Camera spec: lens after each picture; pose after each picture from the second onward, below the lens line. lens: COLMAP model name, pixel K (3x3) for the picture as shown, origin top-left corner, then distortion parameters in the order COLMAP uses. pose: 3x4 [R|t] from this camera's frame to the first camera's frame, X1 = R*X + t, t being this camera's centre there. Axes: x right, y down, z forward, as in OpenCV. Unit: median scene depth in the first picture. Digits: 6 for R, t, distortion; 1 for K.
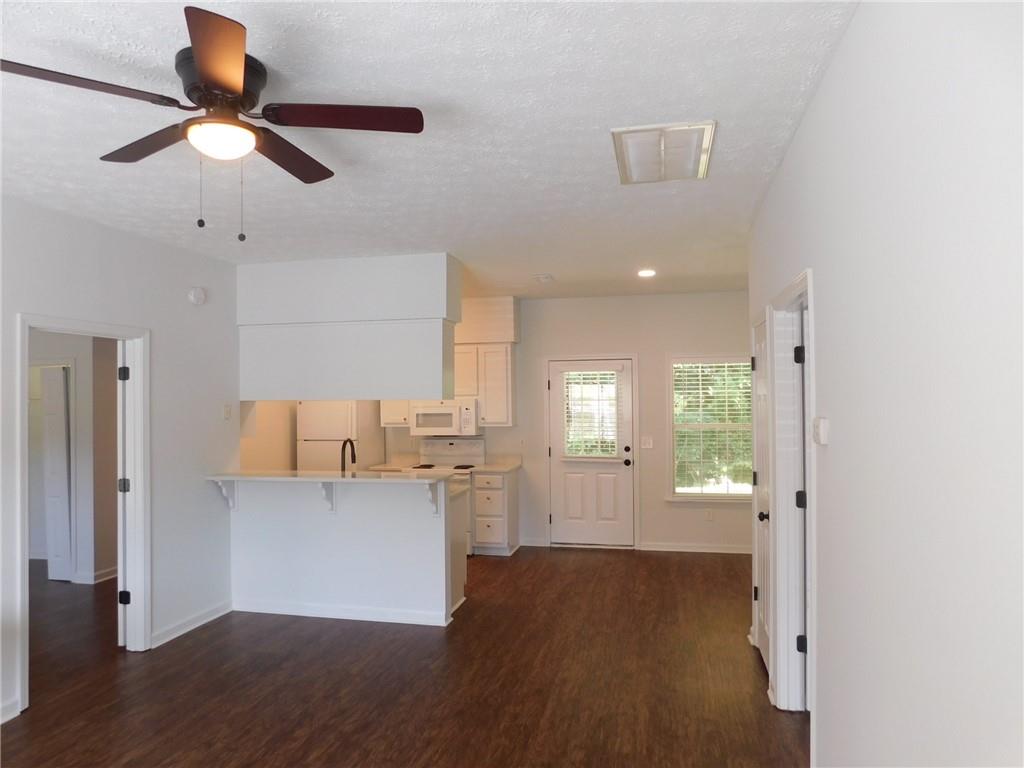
lens RADIAL K [[671.7, 0, 510.7], [0, 671.7, 390.5], [0, 0, 1]] dist [-0.027850, 0.000171]
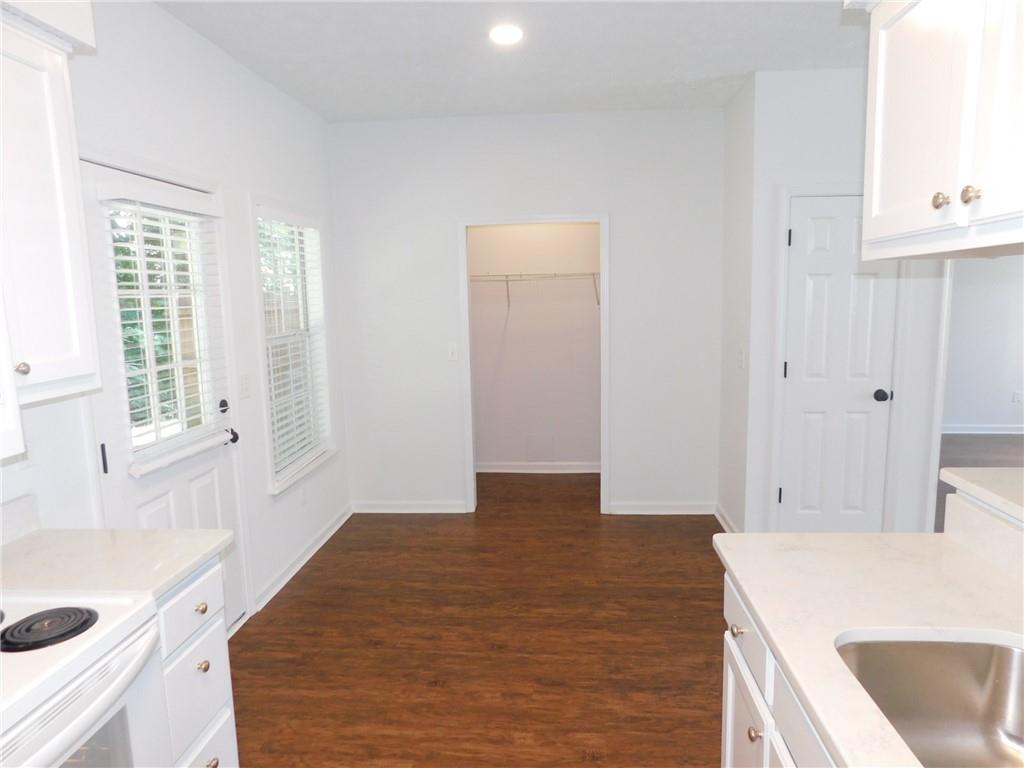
lens RADIAL K [[671.7, 0, 510.7], [0, 671.7, 390.5], [0, 0, 1]] dist [-0.027850, 0.000171]
pose [[-0.133879, -0.131331, 0.982257, -0.373681], [0.010134, 0.990947, 0.133874, 0.029247], [-0.990946, 0.027877, -0.131336, 1.199546]]
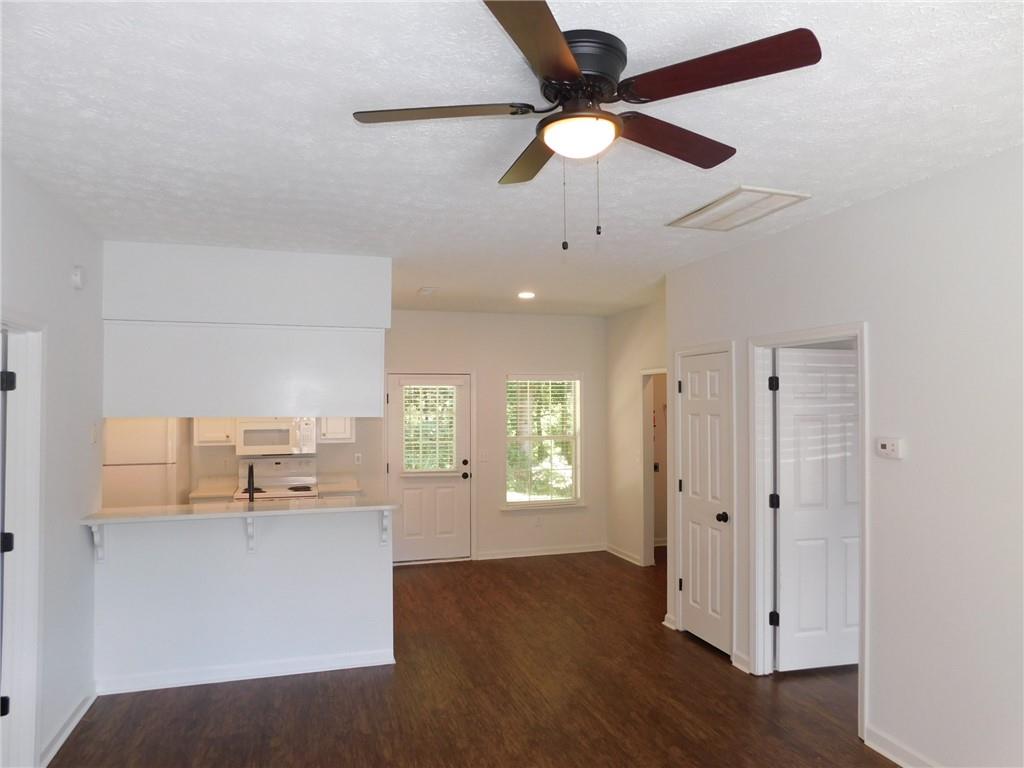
lens RADIAL K [[671.7, 0, 510.7], [0, 671.7, 390.5], [0, 0, 1]] dist [-0.027850, 0.000171]
pose [[0.864403, 0.018740, 0.502450, -0.388478], [-0.012506, 0.999797, -0.015776, -0.009625], [-0.502644, 0.007353, 0.864462, 0.111887]]
